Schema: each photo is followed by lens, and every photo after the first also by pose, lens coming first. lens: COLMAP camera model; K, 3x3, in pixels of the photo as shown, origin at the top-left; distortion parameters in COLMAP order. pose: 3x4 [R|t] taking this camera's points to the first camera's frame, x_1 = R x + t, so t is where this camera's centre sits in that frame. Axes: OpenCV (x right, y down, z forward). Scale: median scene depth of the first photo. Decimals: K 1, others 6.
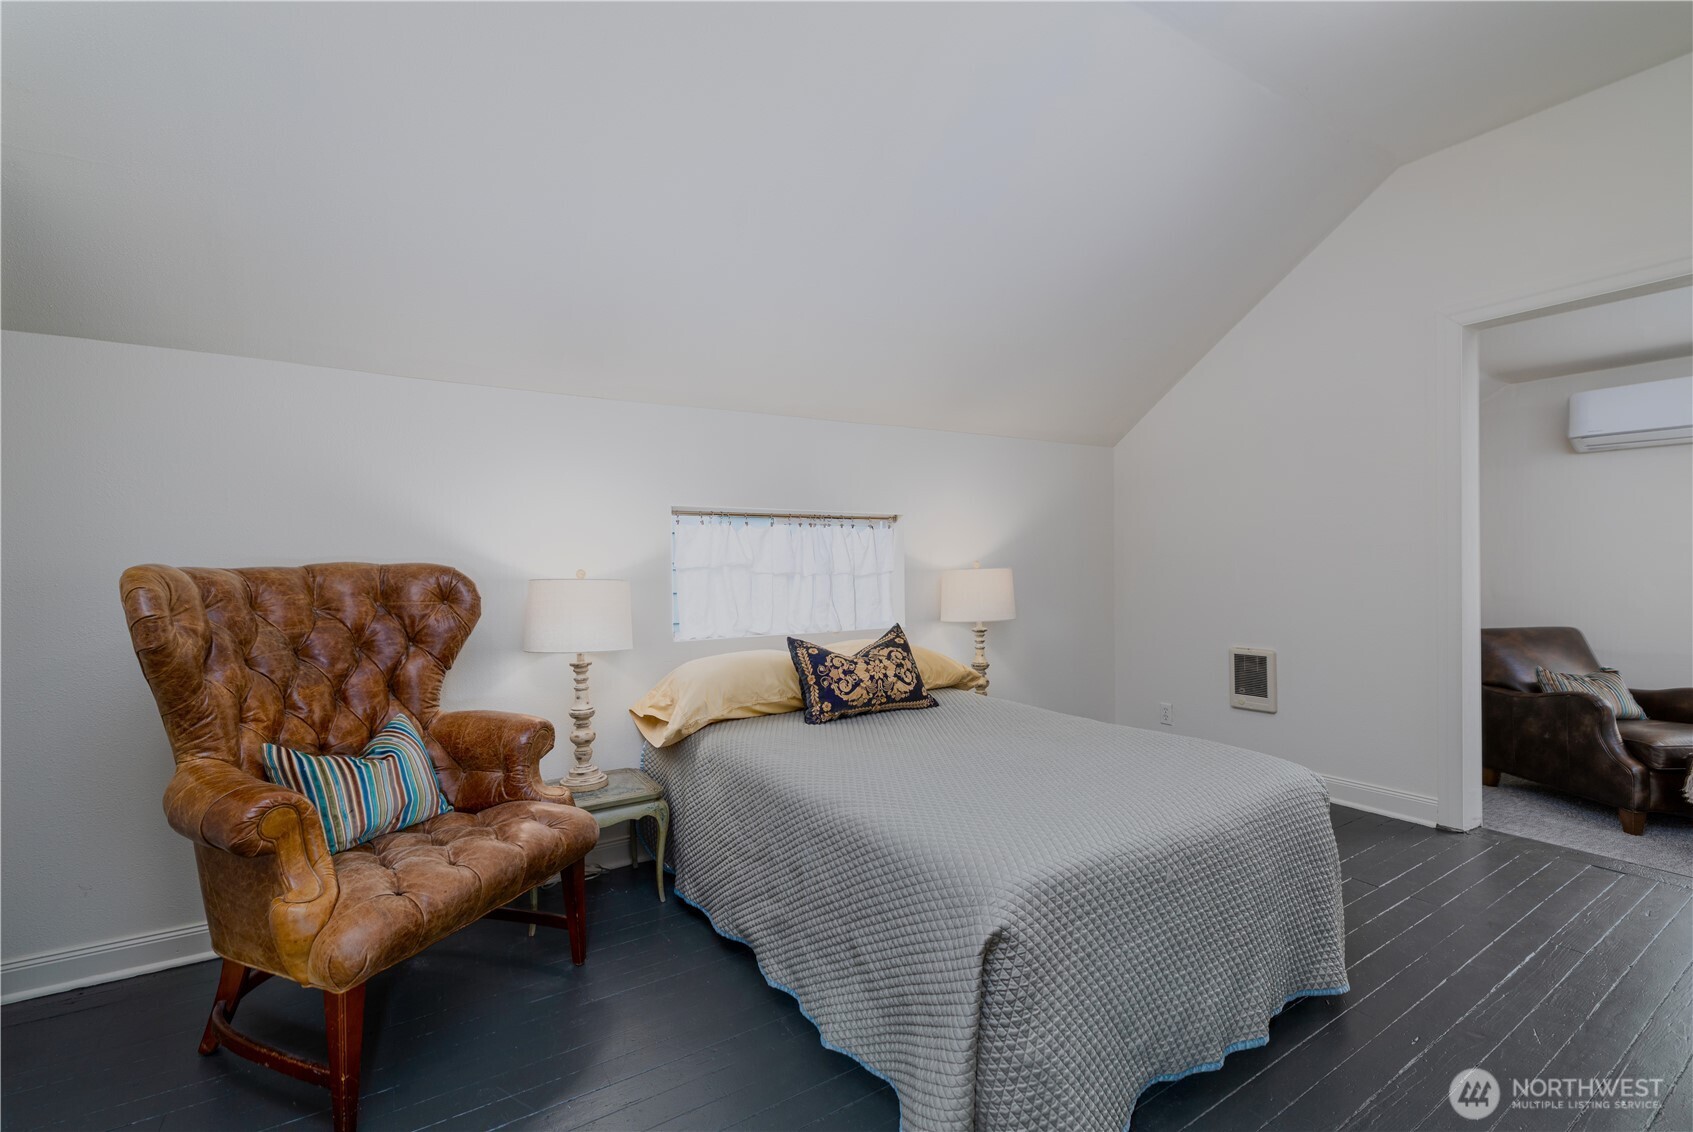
lens RADIAL K [[734.7, 0, 848.4], [0, 734.7, 570.6], [0, 0, 1]] dist [0.004171, 0.000242]
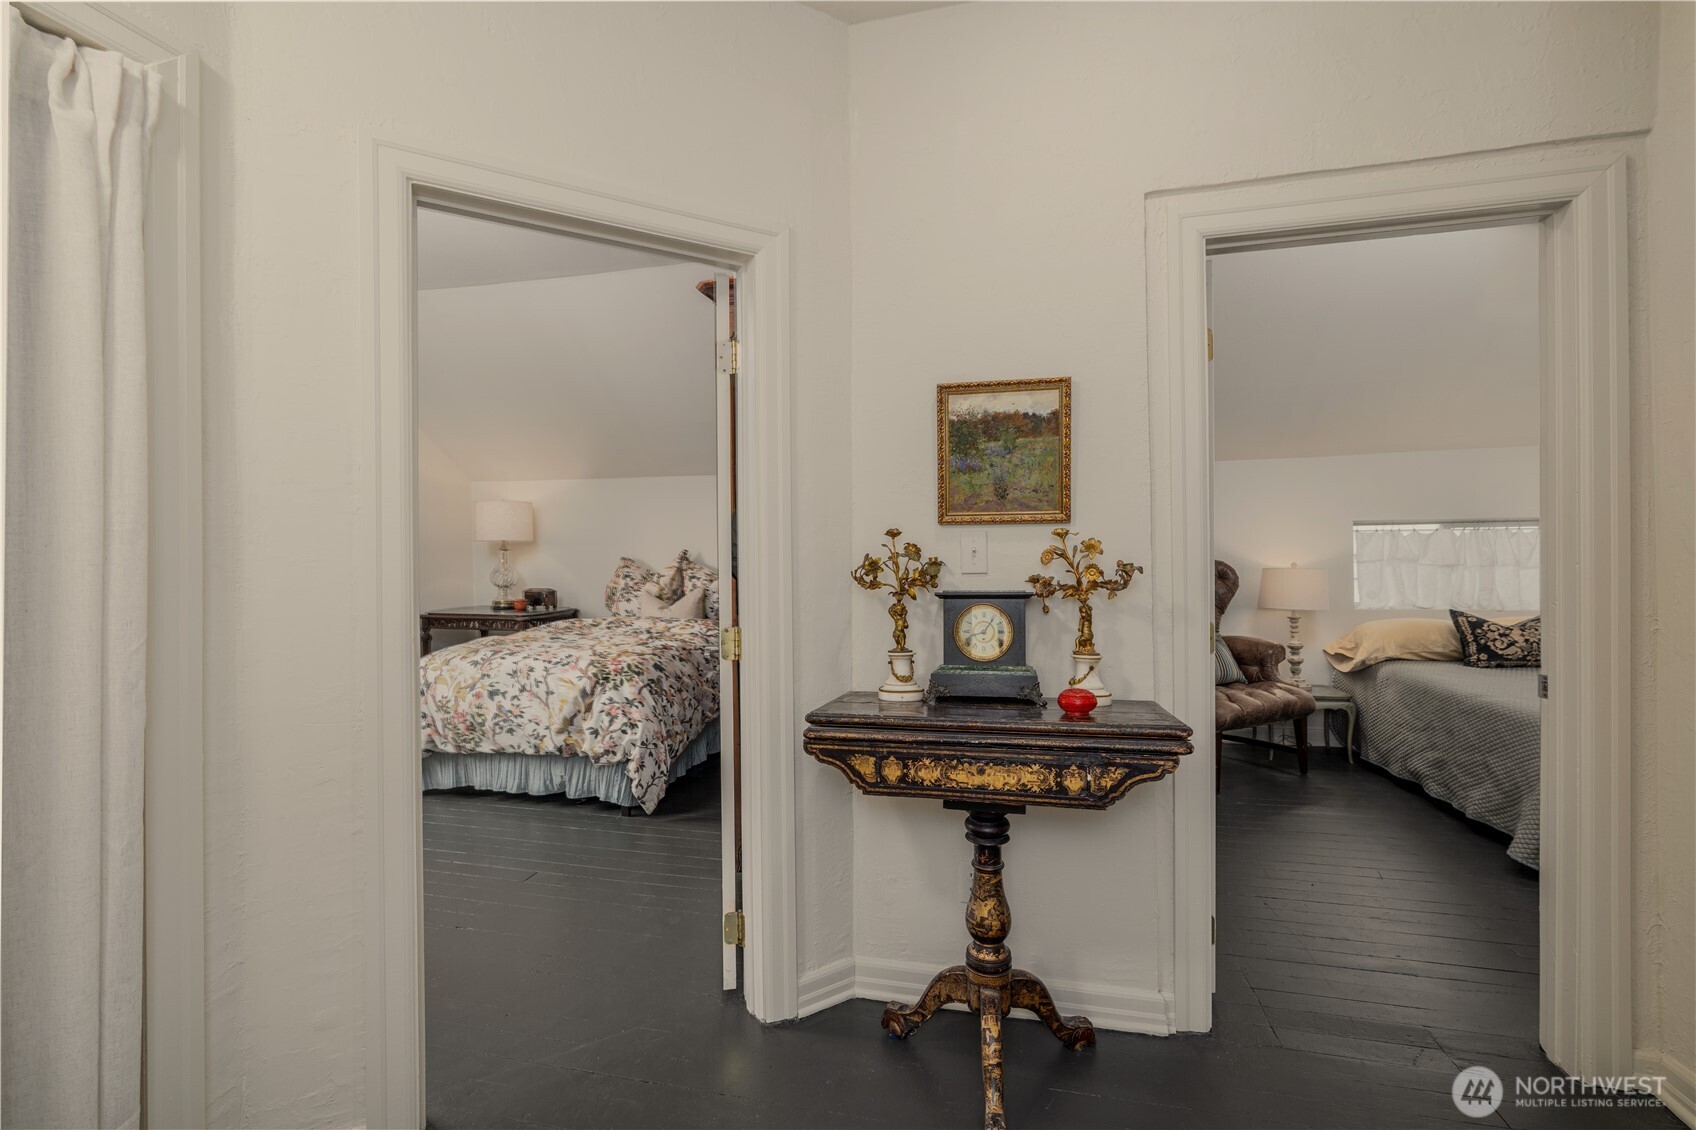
lens RADIAL K [[736.0, 0, 847.4], [0, 736.0, 558.3], [0, 0, 1]] dist [0.004171, 0.000242]
pose [[0.704746, 0.001766, -0.709457, 0.121216], [0.003289, 0.999978, 0.005756, -0.024889], [0.709452, -0.006391, 0.704725, -0.940501]]
